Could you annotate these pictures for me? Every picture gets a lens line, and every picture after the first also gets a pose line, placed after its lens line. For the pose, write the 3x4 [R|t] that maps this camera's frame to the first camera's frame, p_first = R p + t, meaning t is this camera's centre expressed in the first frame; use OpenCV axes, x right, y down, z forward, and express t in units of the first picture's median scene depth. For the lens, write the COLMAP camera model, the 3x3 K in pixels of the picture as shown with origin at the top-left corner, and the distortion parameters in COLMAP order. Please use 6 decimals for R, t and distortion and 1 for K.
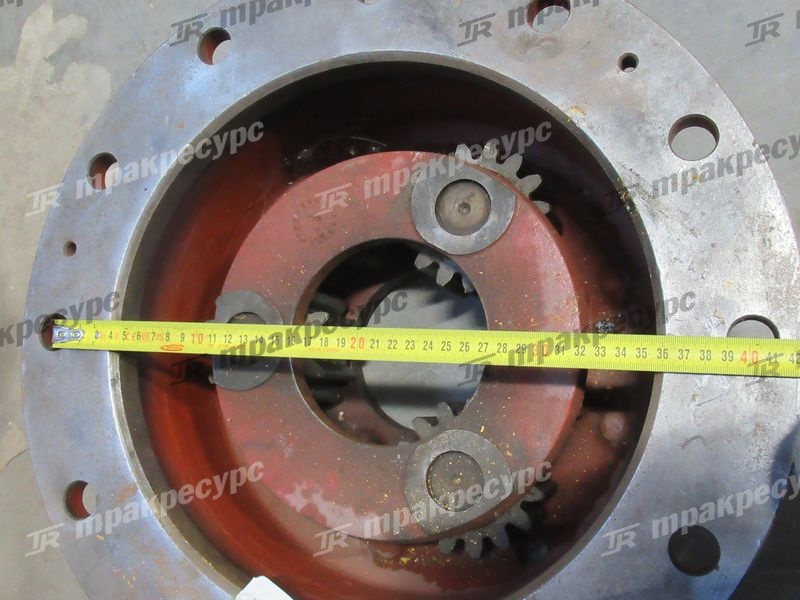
lens RADIAL K [[885.7, 0, 400.0], [0, 885.7, 300.0], [0, 0, 1]] dist [0.006212, -0.042753]
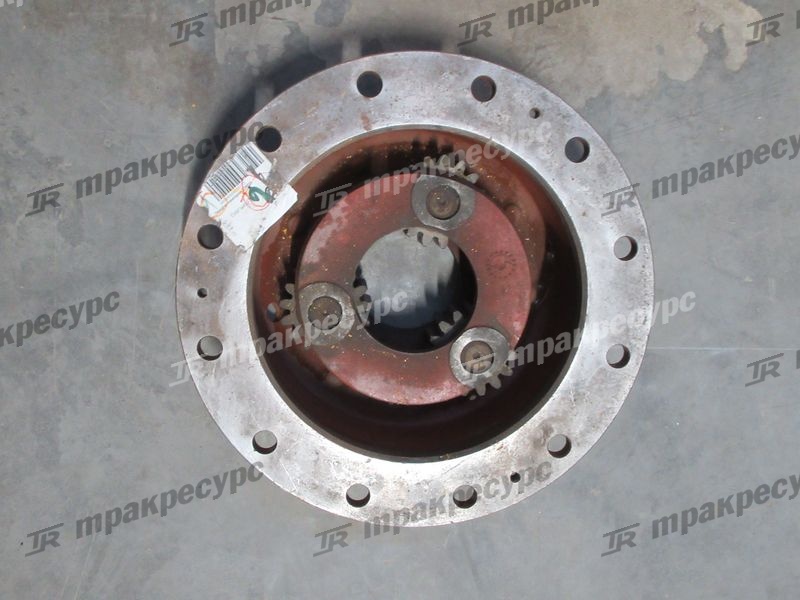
lens RADIAL K [[885.7, 0, 400.0], [0, 885.7, 300.0], [0, 0, 1]] dist [0.006212, -0.042753]
pose [[-0.264007, 0.869296, 0.417882, -0.695131], [-0.955308, -0.295408, 0.010982, 0.051136], [0.132992, -0.396306, 0.908435, -0.524463]]
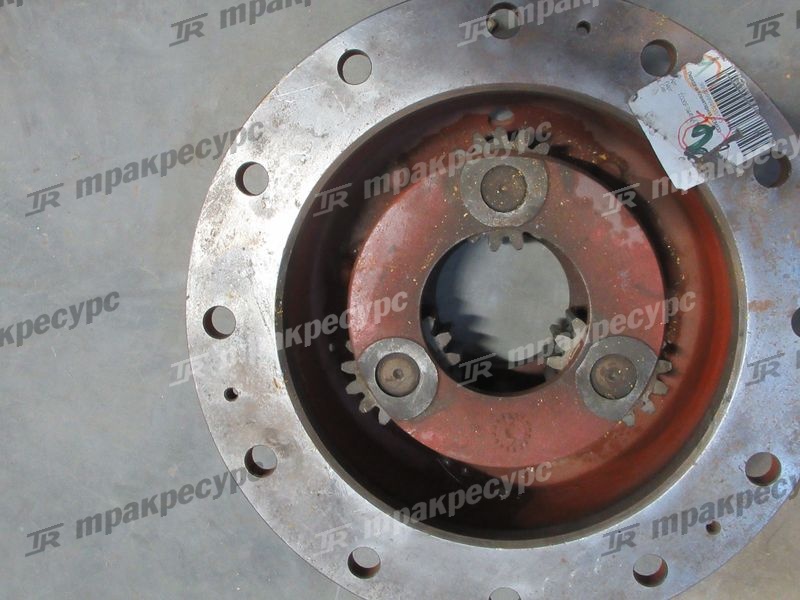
lens RADIAL K [[885.7, 0, 400.0], [0, 885.7, 300.0], [0, 0, 1]] dist [0.006212, -0.042753]
pose [[-0.810251, -0.474723, 0.343703, -0.316923], [0.495012, -0.868284, -0.032326, 0.031750], [0.313778, 0.143945, 0.938522, -0.209940]]
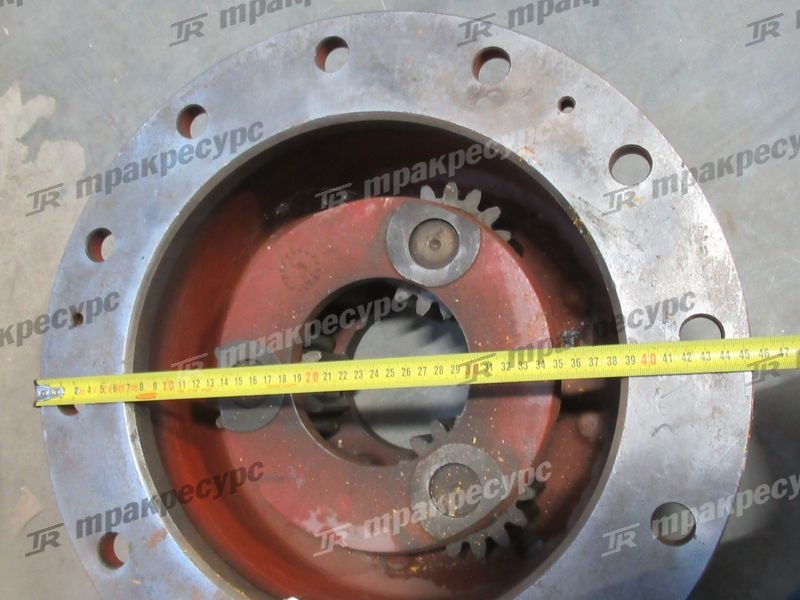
lens RADIAL K [[885.7, 0, 400.0], [0, 885.7, 300.0], [0, 0, 1]] dist [0.006212, -0.042753]
pose [[0.992588, -0.110775, 0.049984, -0.034371], [0.111790, 0.993569, -0.017971, -0.019061], [-0.047672, 0.023425, 0.998588, -0.105435]]
